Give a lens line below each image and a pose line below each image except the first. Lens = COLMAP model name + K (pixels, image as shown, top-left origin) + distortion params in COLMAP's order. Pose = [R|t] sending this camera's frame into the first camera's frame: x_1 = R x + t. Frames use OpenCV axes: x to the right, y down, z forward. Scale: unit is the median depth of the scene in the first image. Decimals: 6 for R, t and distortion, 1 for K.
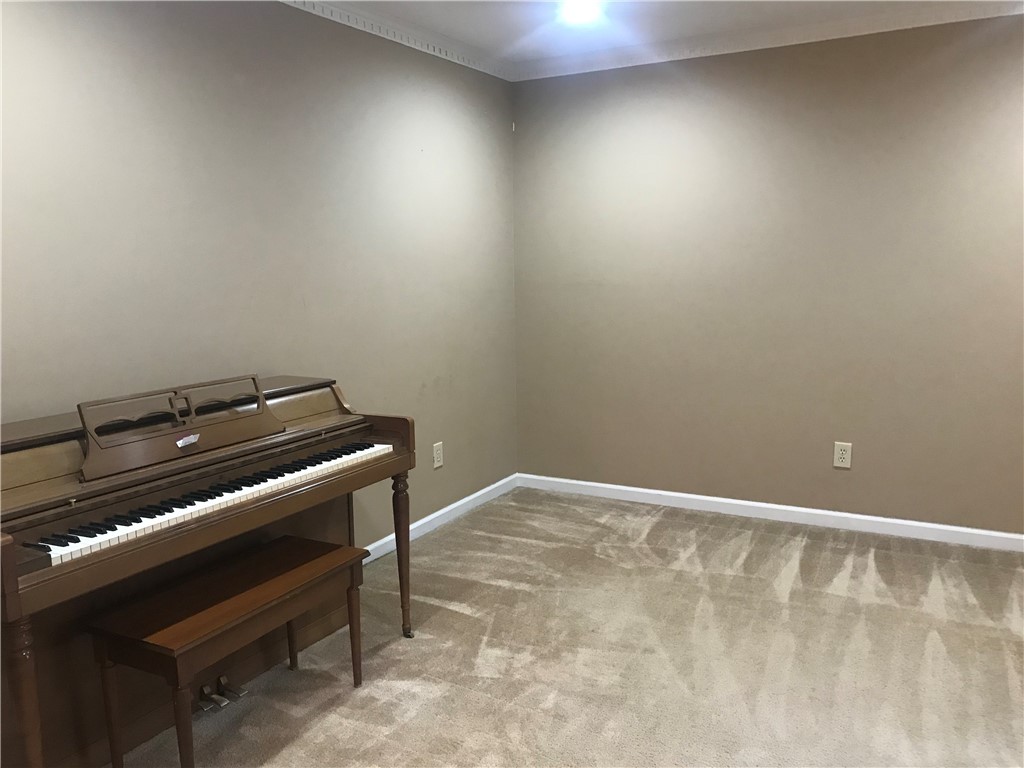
lens RADIAL K [[839.5, 0, 511.2], [0, 839.5, 381.7], [0, 0, 1]] dist [0.005524, 0.016315]
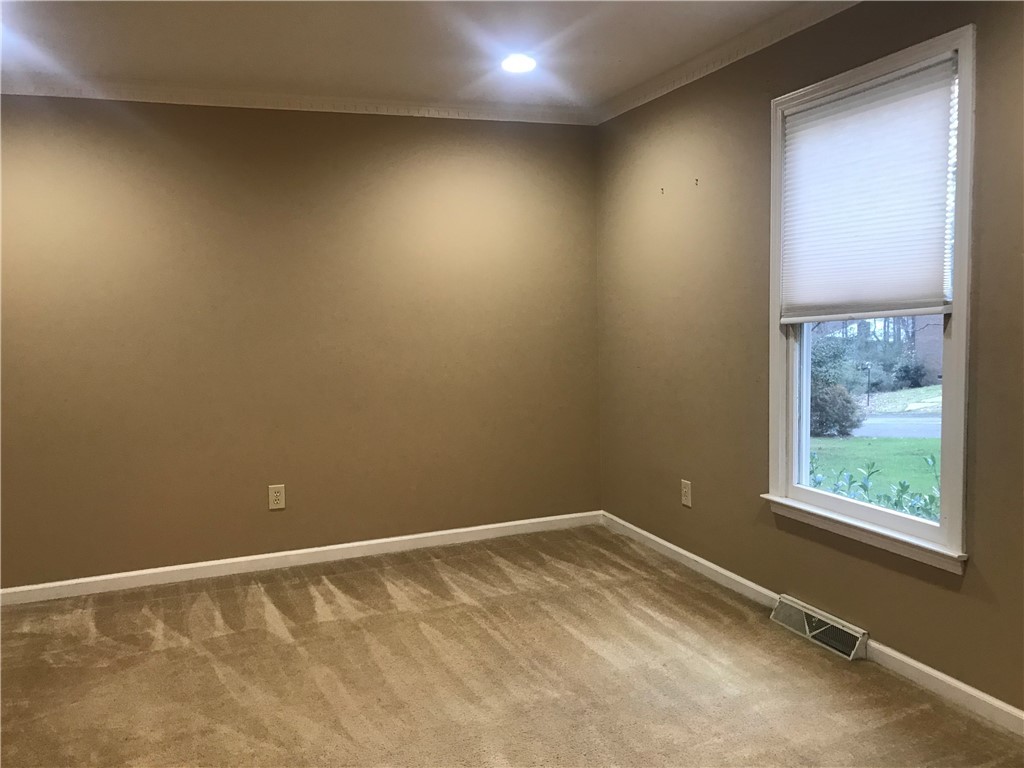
lens RADIAL K [[839.5, 0, 511.8], [0, 839.5, 384.8], [0, 0, 1]] dist [0.005524, 0.016315]
pose [[0.656617, -0.077685, 0.750213, -0.222127], [0.133275, 0.990980, -0.014031, 0.002593], [-0.742356, 0.109198, 0.661047, 0.085880]]
